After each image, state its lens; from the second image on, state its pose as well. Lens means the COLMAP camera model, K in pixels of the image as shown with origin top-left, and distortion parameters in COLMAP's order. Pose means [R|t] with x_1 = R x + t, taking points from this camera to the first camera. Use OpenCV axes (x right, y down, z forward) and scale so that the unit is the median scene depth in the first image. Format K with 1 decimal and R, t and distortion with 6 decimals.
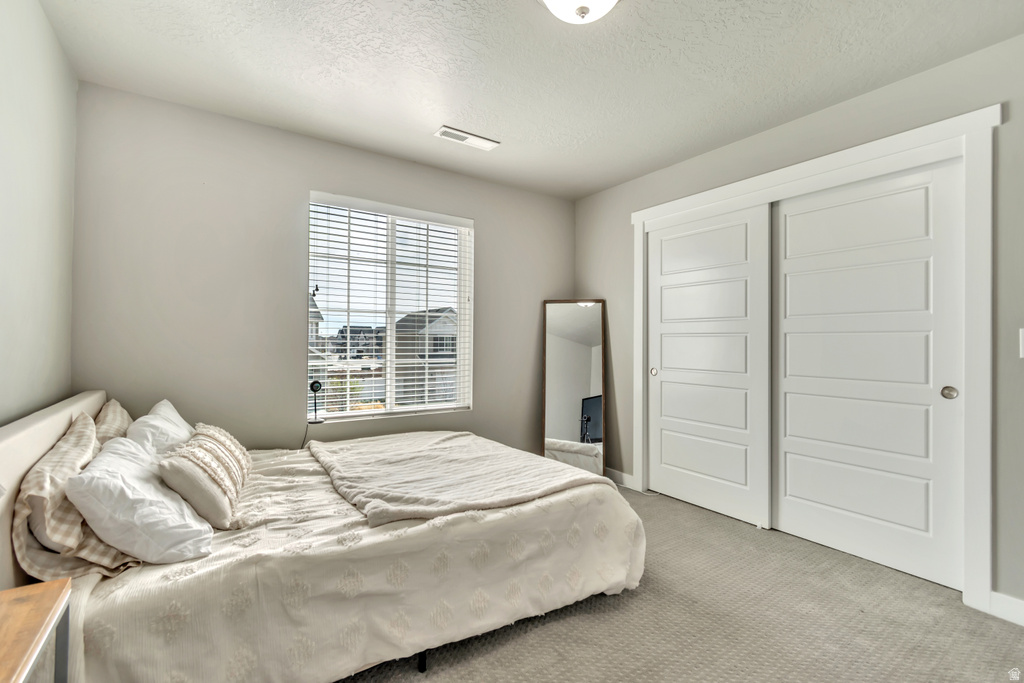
lens RADIAL K [[453.6, 0, 506.0], [0, 453.6, 340.6], [0, 0, 1]] dist [0.004949, -0.001127]
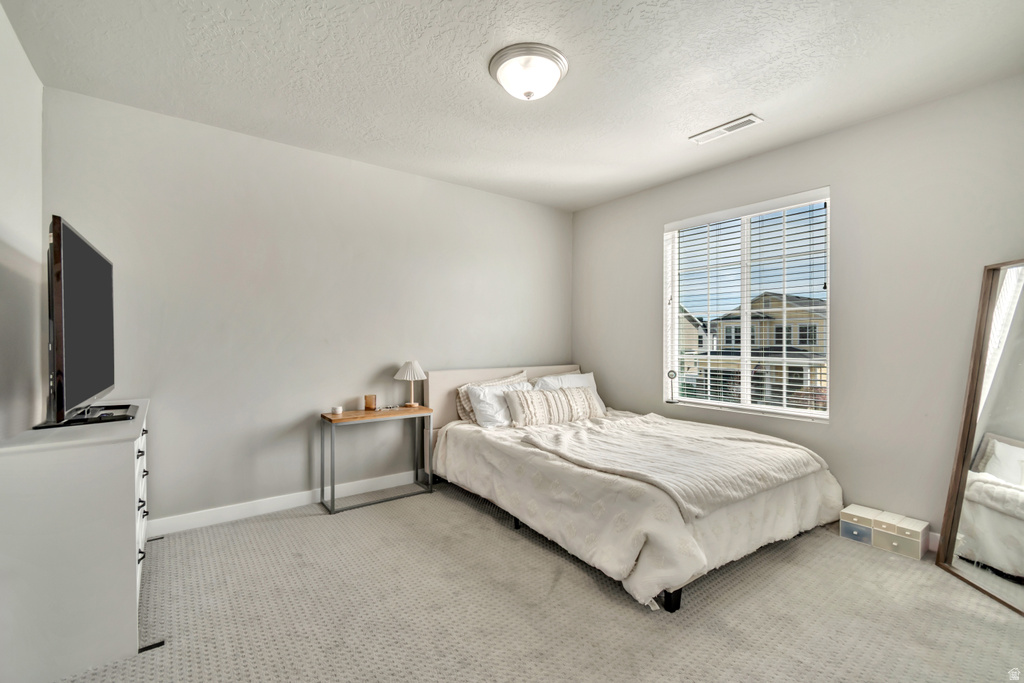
lens RADIAL K [[453.6, 0, 514.8], [0, 453.6, 335.7], [0, 0, 1]] dist [0.004949, -0.001127]
pose [[0.067310, -0.012939, -0.997648, 1.272109], [0.001281, 0.999916, -0.012882, 0.011809], [0.997731, -0.000411, 0.067321, 0.721880]]
